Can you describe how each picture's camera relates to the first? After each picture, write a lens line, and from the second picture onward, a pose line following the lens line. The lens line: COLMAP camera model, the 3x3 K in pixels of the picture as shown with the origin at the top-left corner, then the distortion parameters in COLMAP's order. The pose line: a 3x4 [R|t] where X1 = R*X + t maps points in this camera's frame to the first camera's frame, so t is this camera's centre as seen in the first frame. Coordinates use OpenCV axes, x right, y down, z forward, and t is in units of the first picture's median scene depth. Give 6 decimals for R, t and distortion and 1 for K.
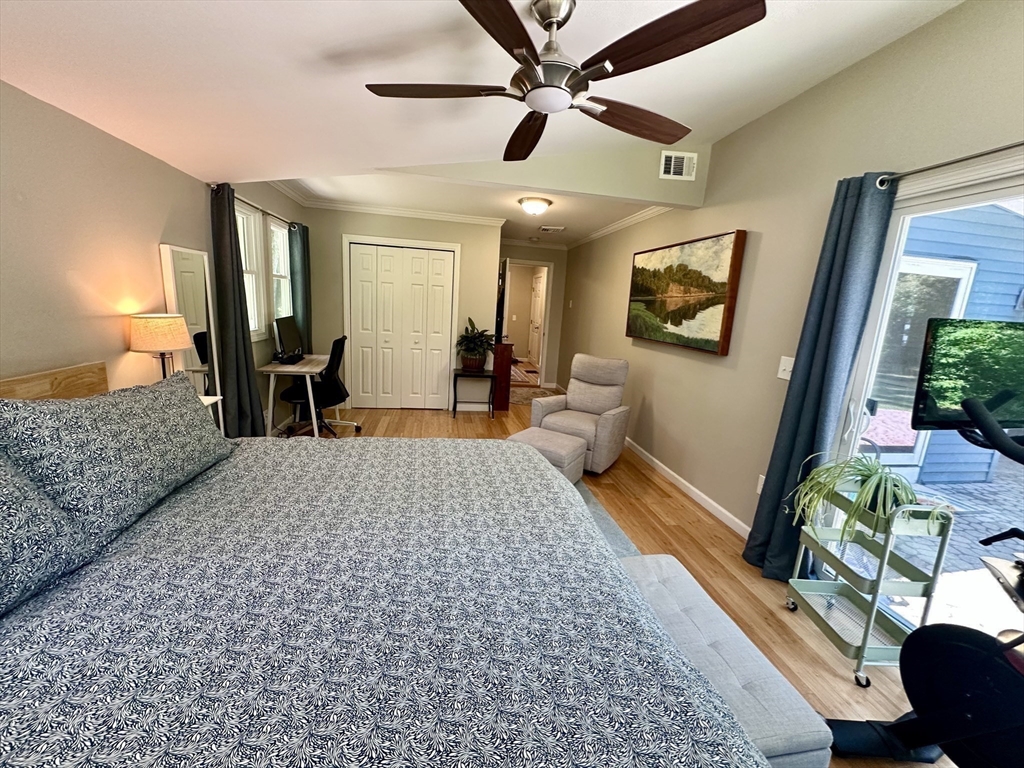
lens RADIAL K [[410.7, 0, 512.9], [0, 410.7, 383.4], [0, 0, 1]] dist [-0.004263, 0.000694]
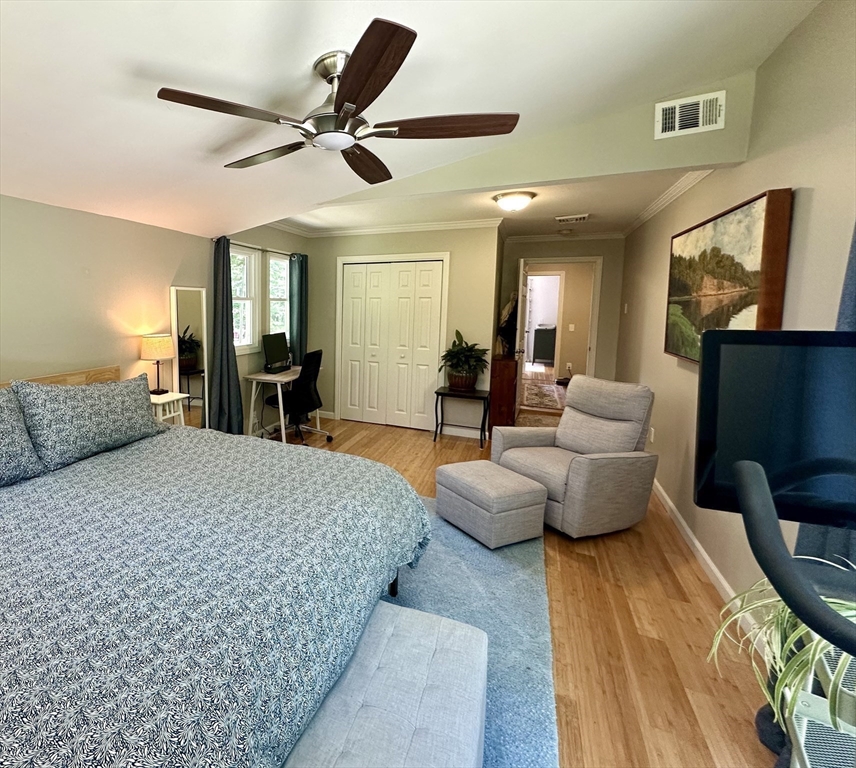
lens RADIAL K [[454.8, 0, 298.9], [0, 454.8, 344.0], [0, 0, 1]] dist [-0.002460, 0.000129]
pose [[0.793386, -0.001131, -0.608718, 0.302261], [-0.075629, 0.992067, -0.100416, -0.005656], [0.604003, 0.125705, 0.787006, 0.016971]]
